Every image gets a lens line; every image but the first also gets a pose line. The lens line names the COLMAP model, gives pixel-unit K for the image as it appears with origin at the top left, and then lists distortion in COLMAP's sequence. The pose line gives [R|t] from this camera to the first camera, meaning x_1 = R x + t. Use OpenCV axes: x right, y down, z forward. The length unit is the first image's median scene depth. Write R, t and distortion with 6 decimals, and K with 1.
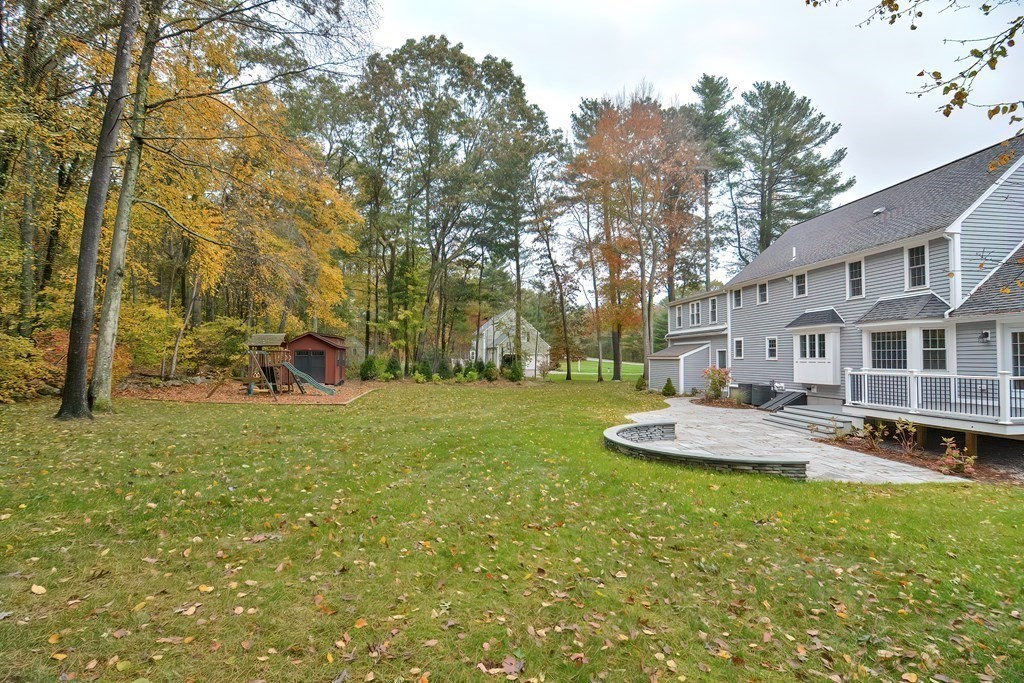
lens RADIAL K [[488.7, 0, 509.9], [0, 488.7, 344.3], [0, 0, 1]] dist [-0.018851, -0.000872]
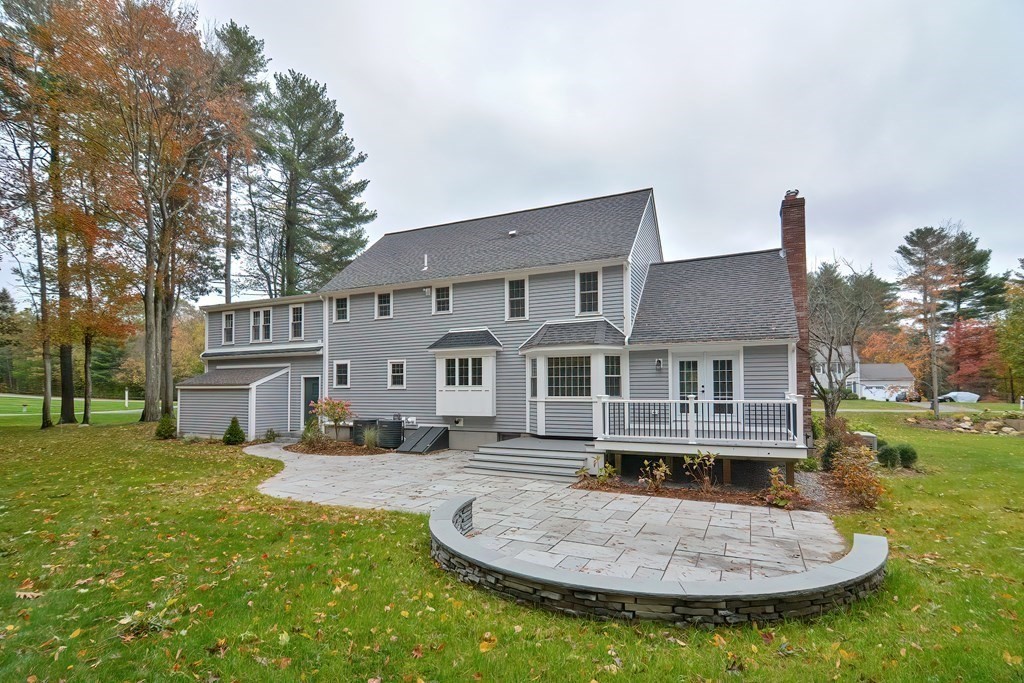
lens RADIAL K [[502.1, 0, 506.2], [0, 502.1, 378.1], [0, 0, 1]] dist [-0.012569, -0.000337]
pose [[0.521366, 0.018176, 0.853139, -0.087159], [-0.020494, 0.999751, -0.008776, 0.020605], [-0.853087, -0.012908, 0.521609, 0.471499]]
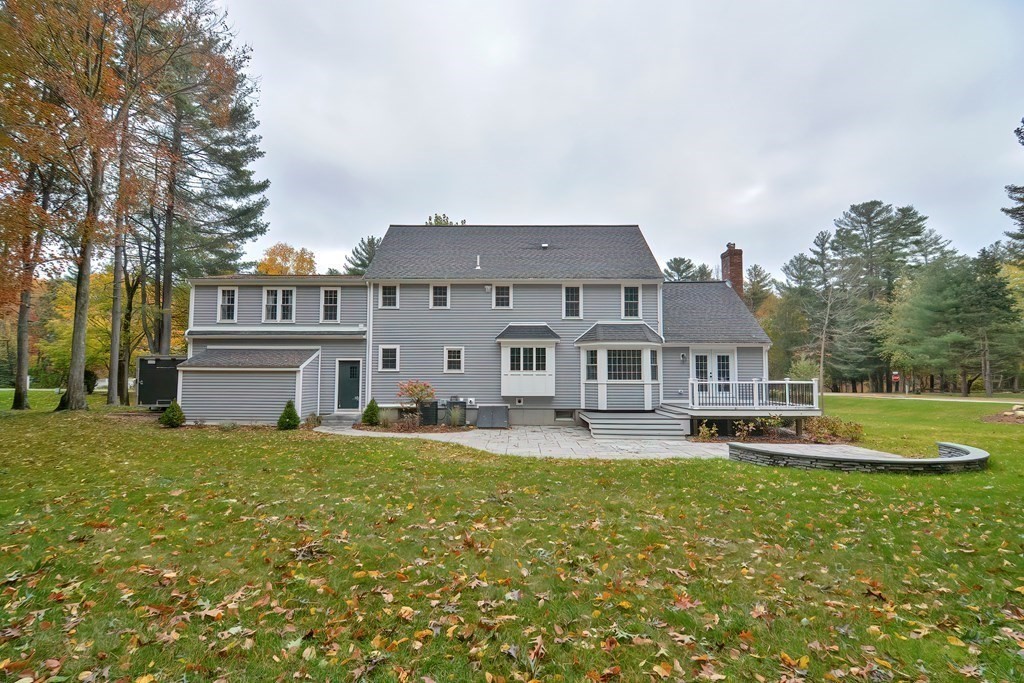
lens RADIAL K [[488.7, 0, 509.9], [0, 488.7, 344.3], [0, 0, 1]] dist [-0.018851, -0.000872]
pose [[0.111014, 0.063315, 0.991800, -0.392827], [-0.031541, 0.997690, -0.060161, 0.035064], [-0.993318, -0.024604, 0.112755, 0.912766]]
